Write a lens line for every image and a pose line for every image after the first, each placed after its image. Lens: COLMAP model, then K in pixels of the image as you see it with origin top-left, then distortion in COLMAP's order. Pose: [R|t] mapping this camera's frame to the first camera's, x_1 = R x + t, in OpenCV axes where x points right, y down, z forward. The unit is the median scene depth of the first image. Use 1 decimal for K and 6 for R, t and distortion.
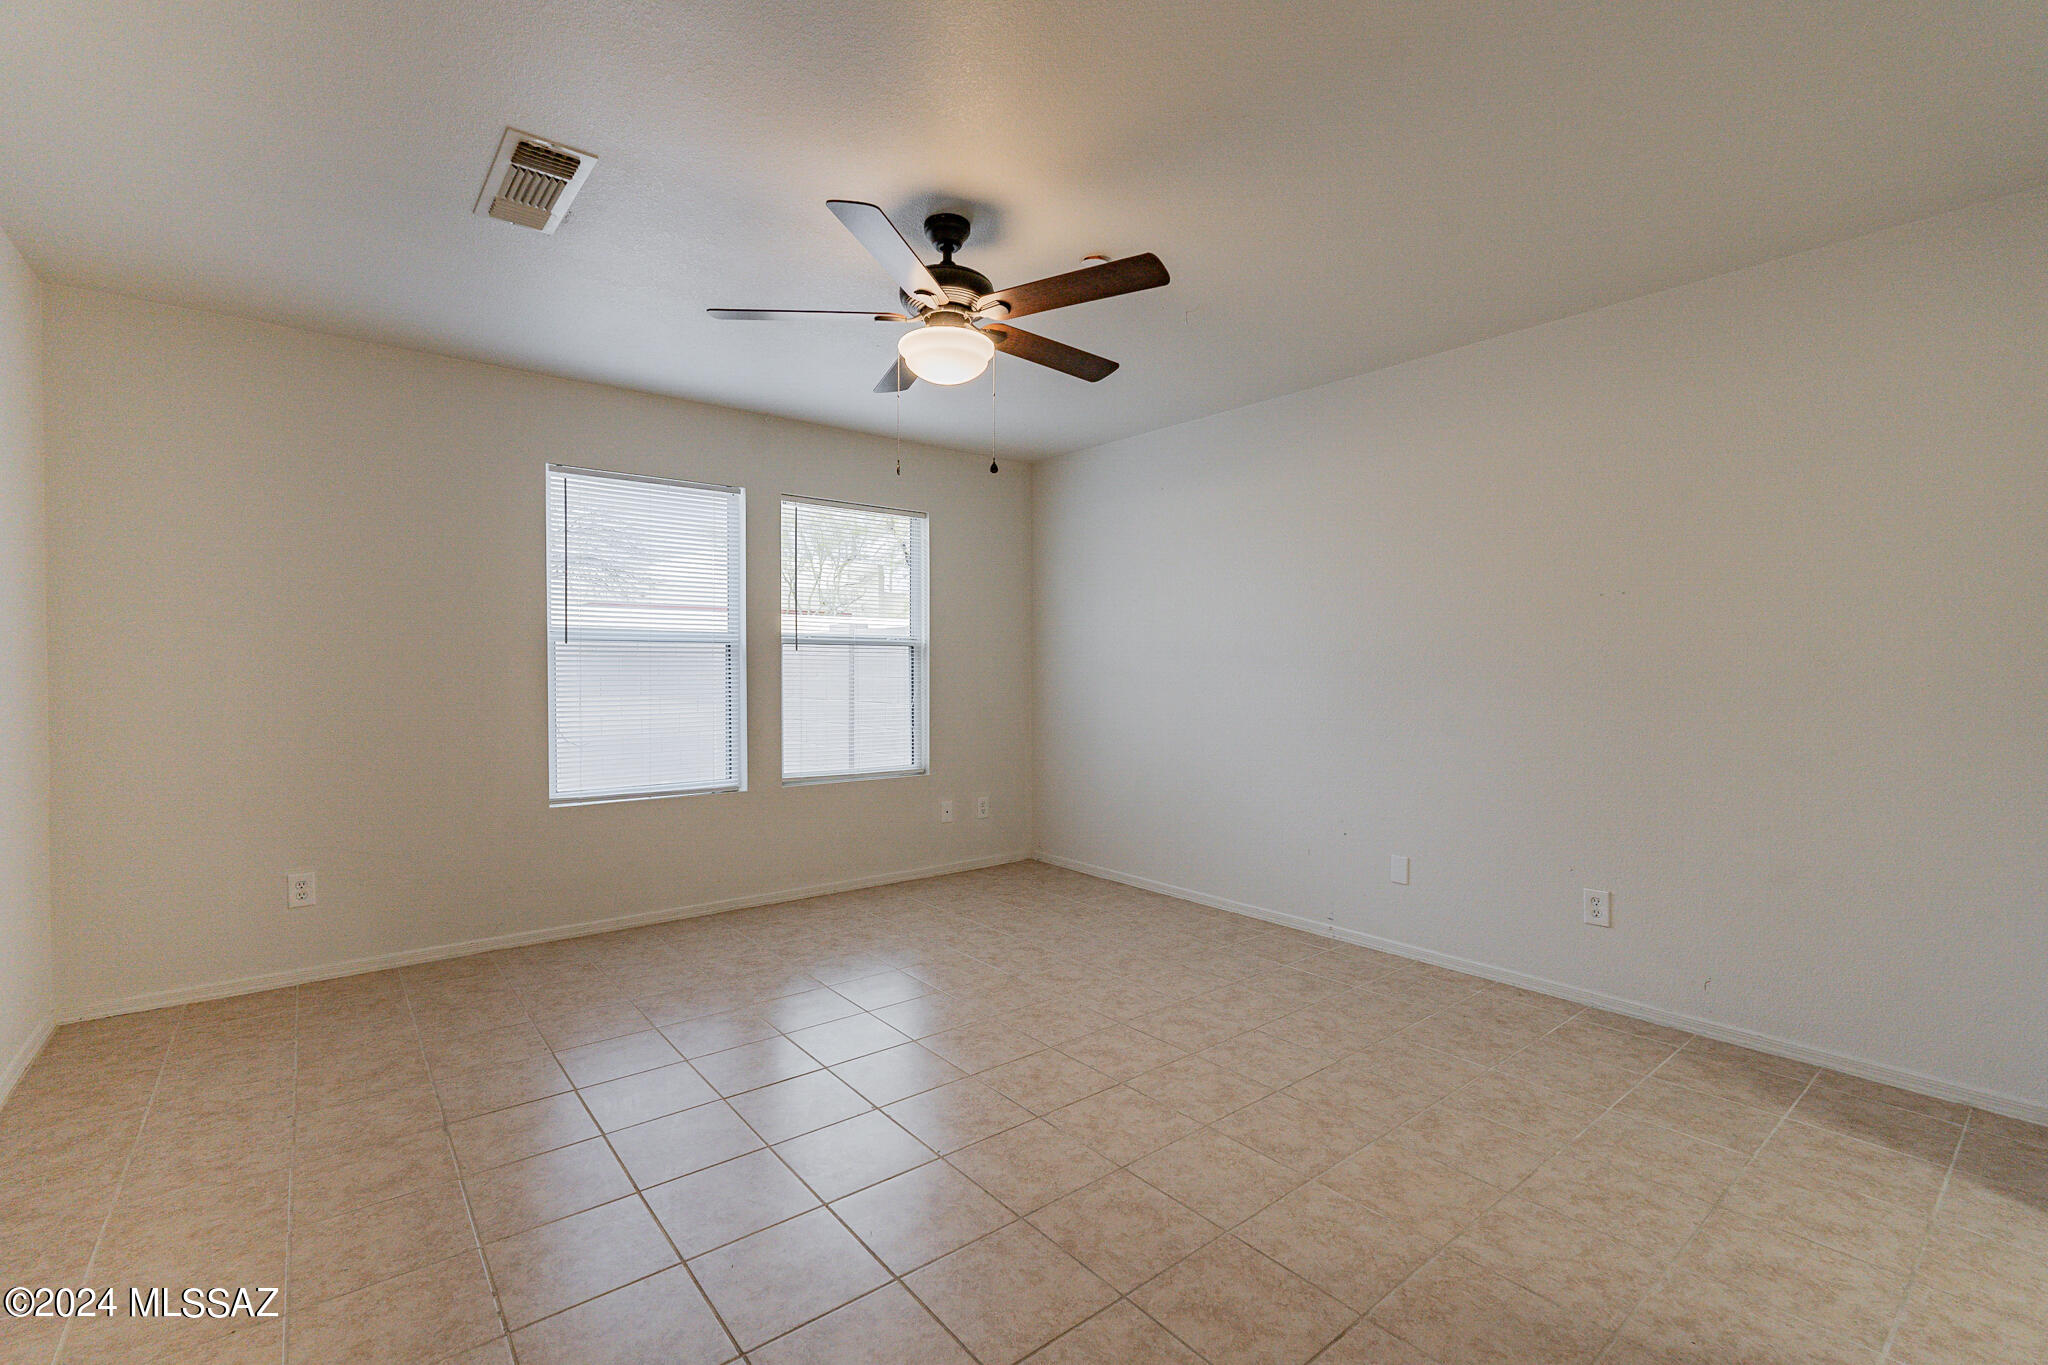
lens RADIAL K [[899.9, 0, 1028.6], [0, 899.9, 679.6], [0, 0, 1]] dist [-0.006343, 0.002568]
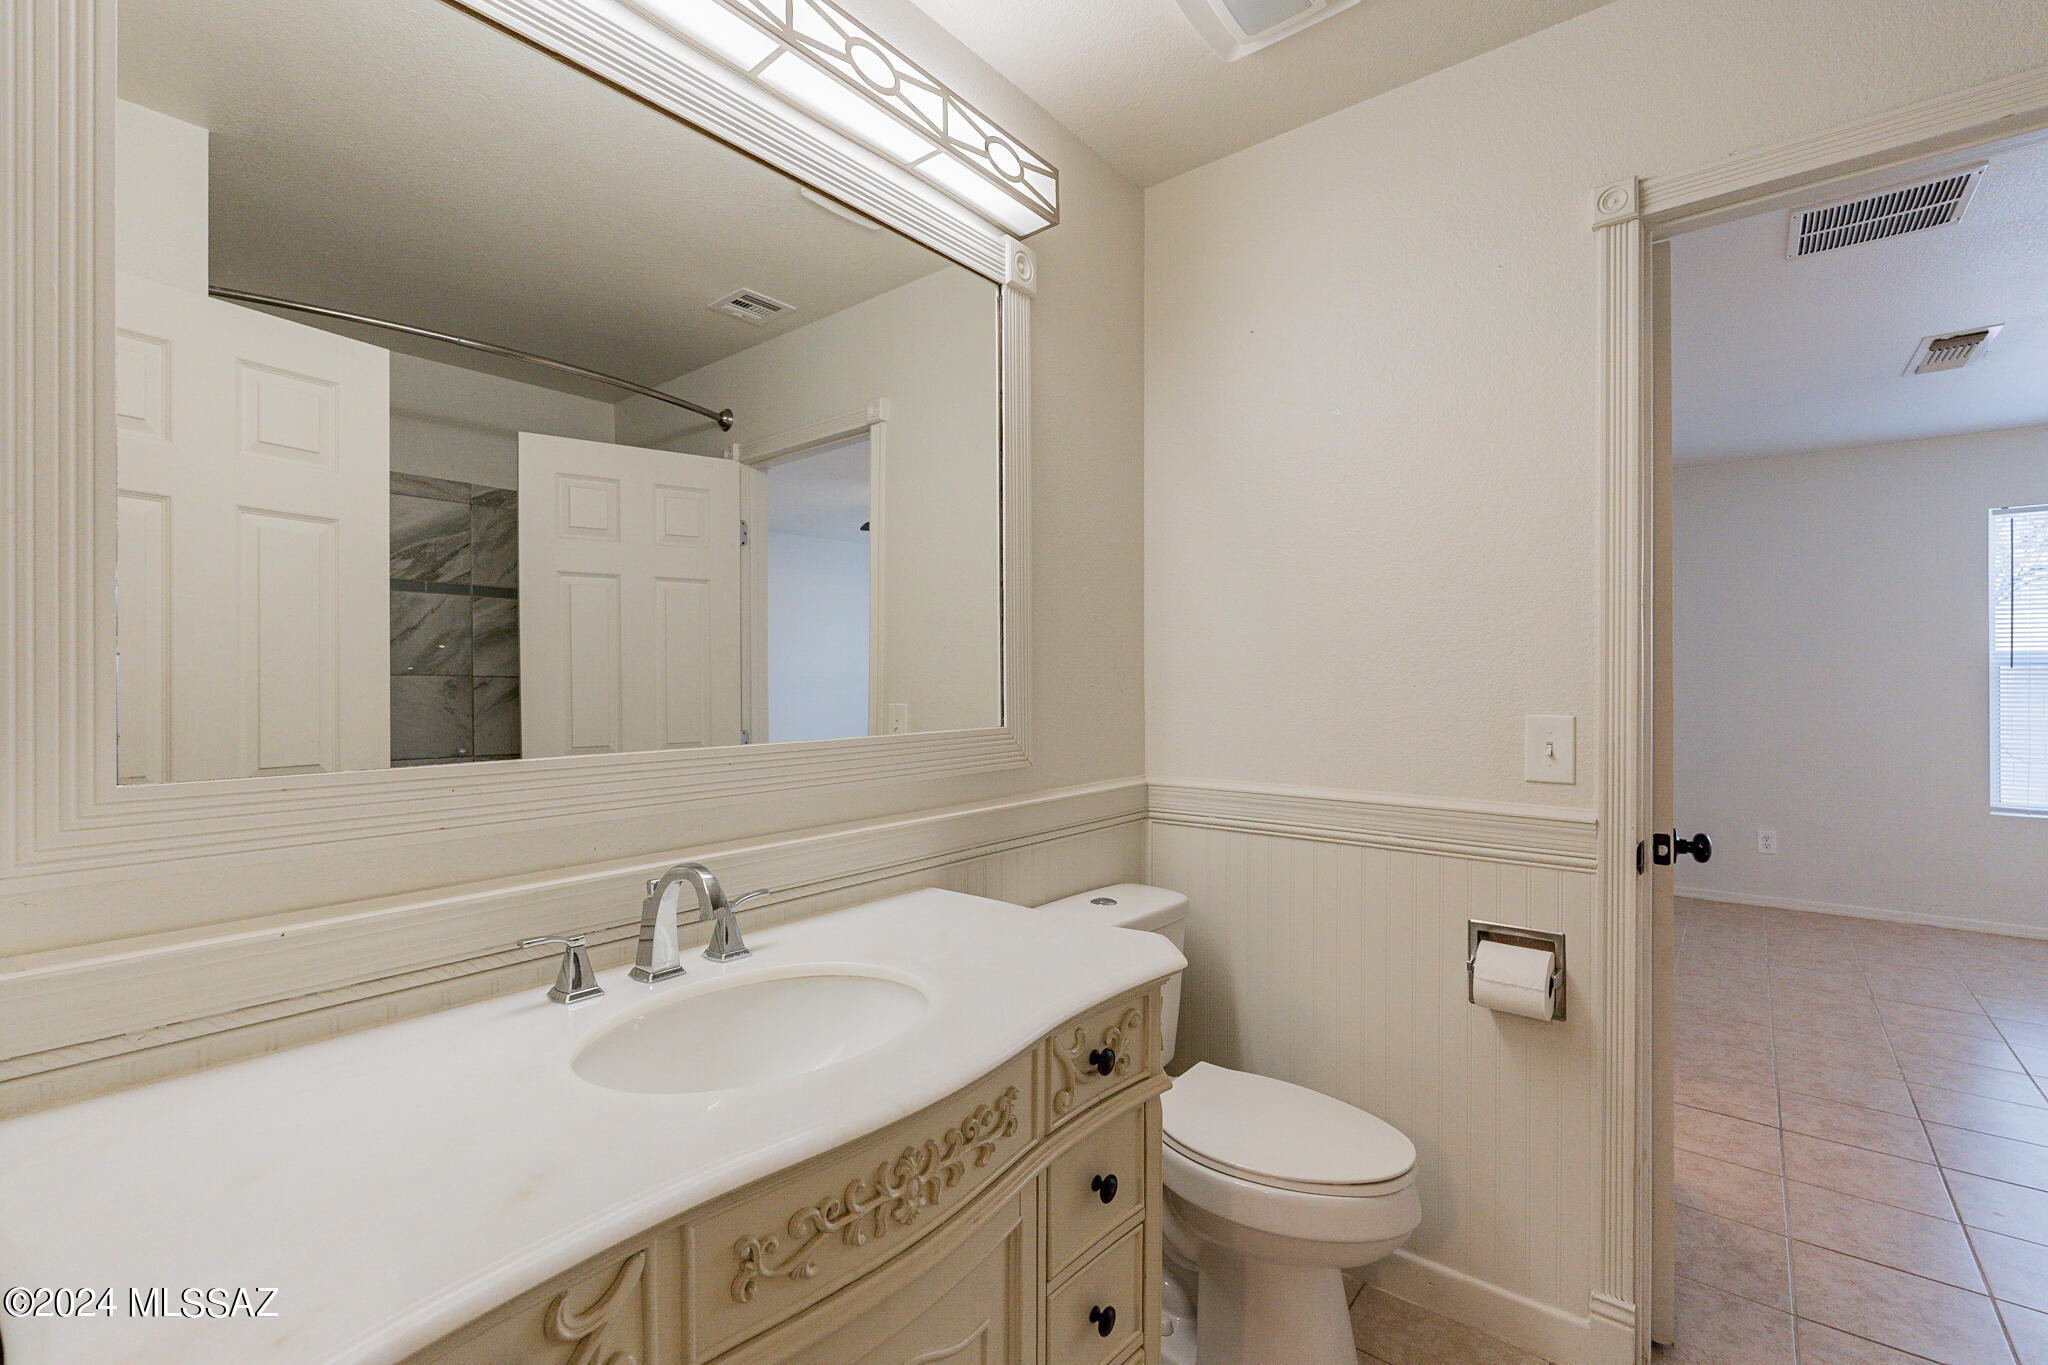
lens RADIAL K [[899.9, 0, 1019.8], [0, 899.9, 685.8], [0, 0, 1]] dist [-0.006343, 0.002568]
pose [[0.213468, 0.001517, -0.976949, 0.353219], [-0.011436, 0.999934, -0.000946, -0.003680], [0.976883, 0.011374, 0.213471, -0.498511]]
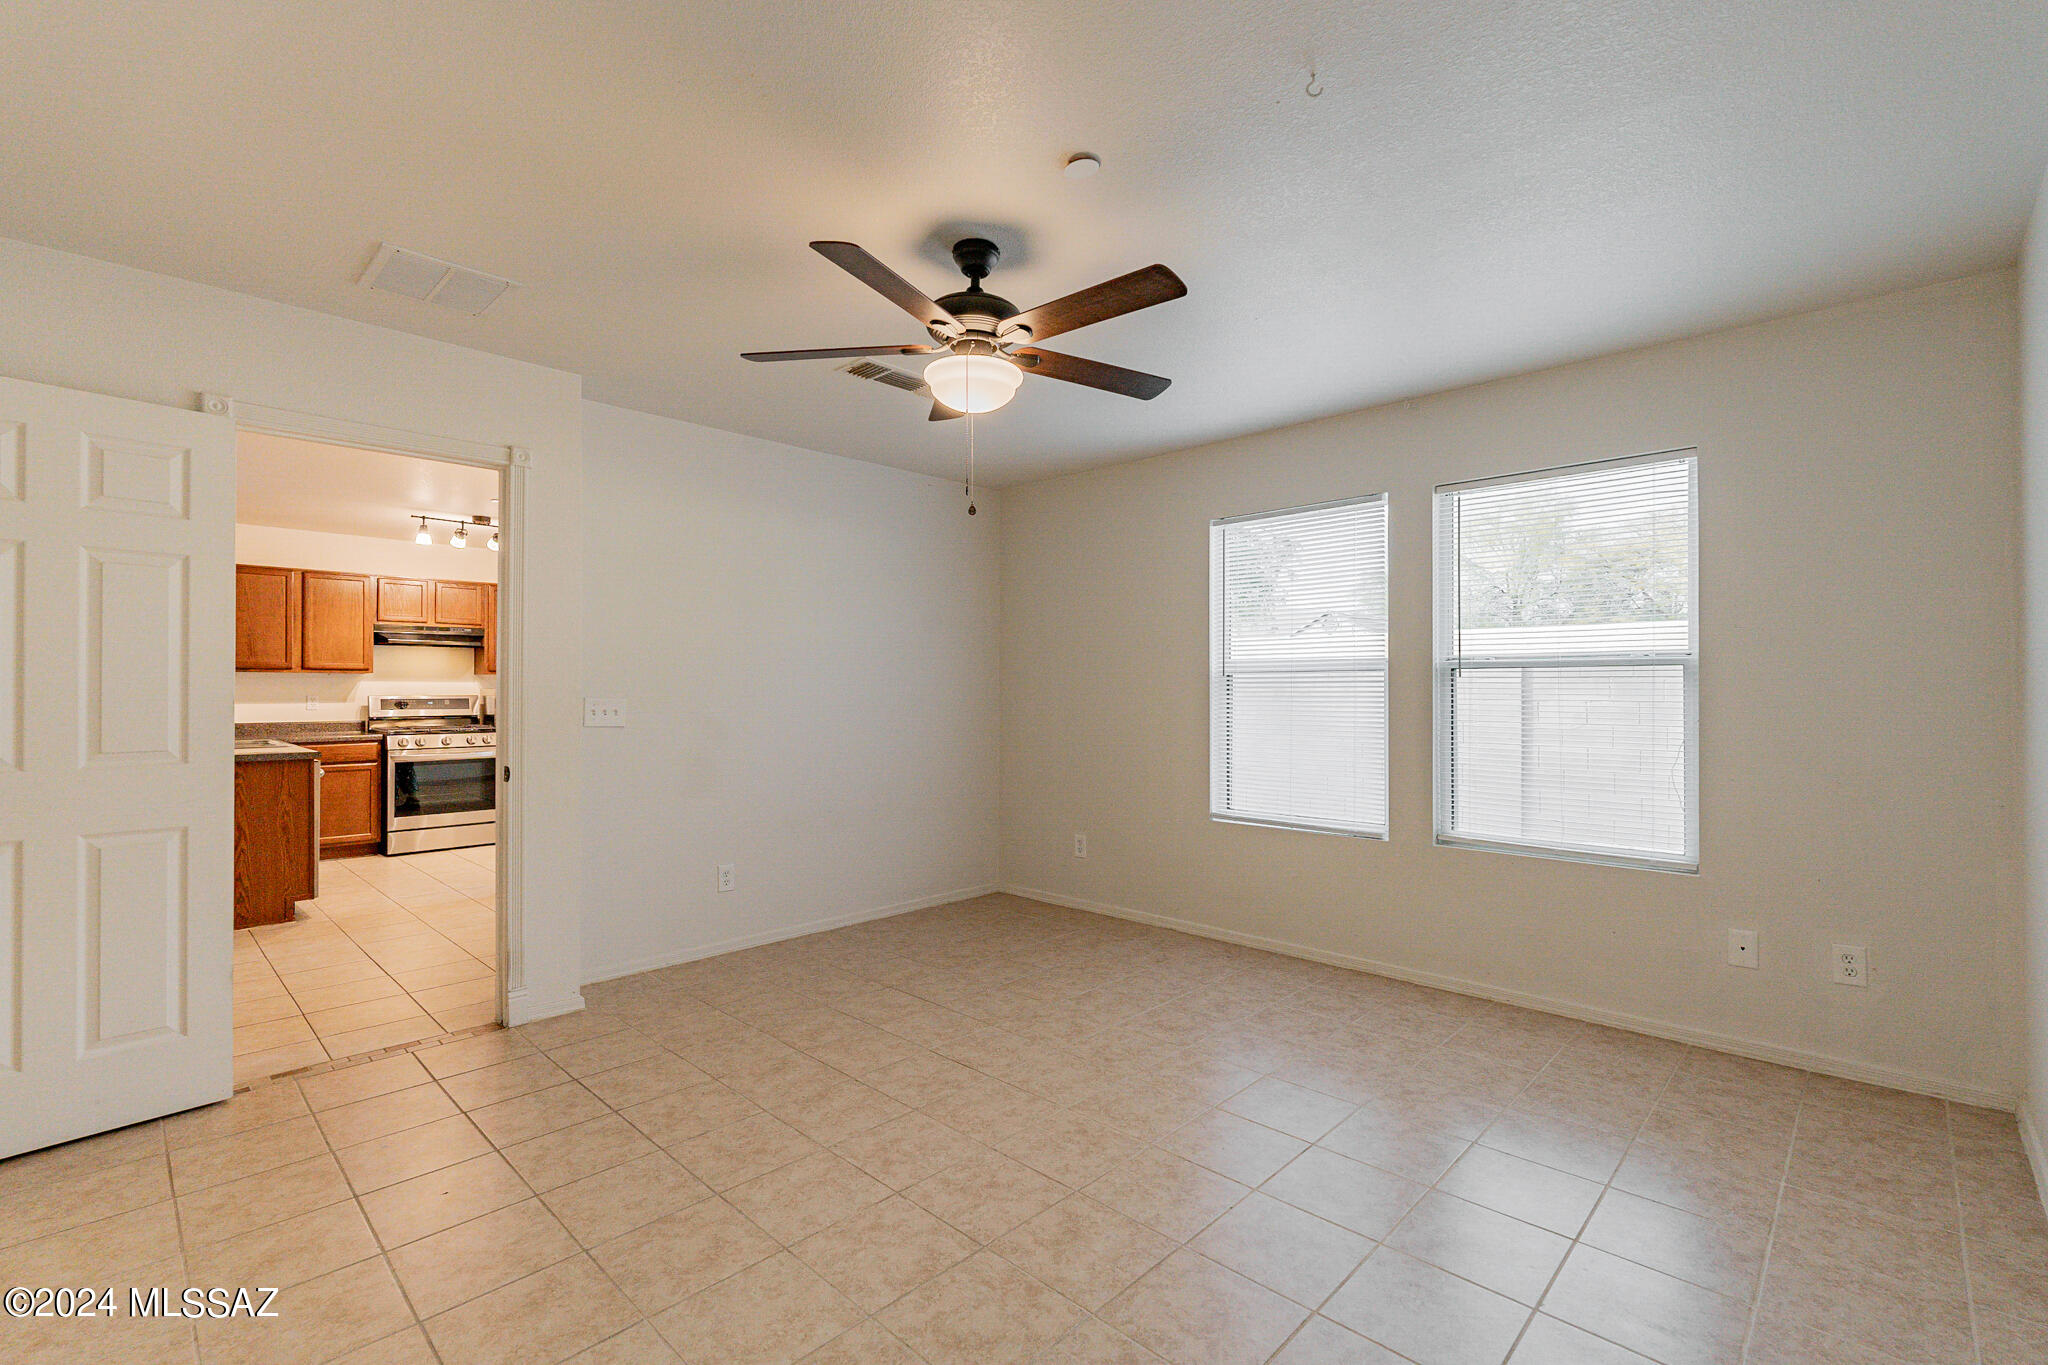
lens RADIAL K [[899.9, 0, 1006.4], [0, 899.9, 688.5], [0, 0, 1]] dist [-0.006343, 0.002568]
pose [[0.106470, -0.004324, -0.994307, 0.673280], [-0.010169, 0.999934, -0.005438, -0.019226], [0.994264, 0.010690, 0.106419, 0.719901]]
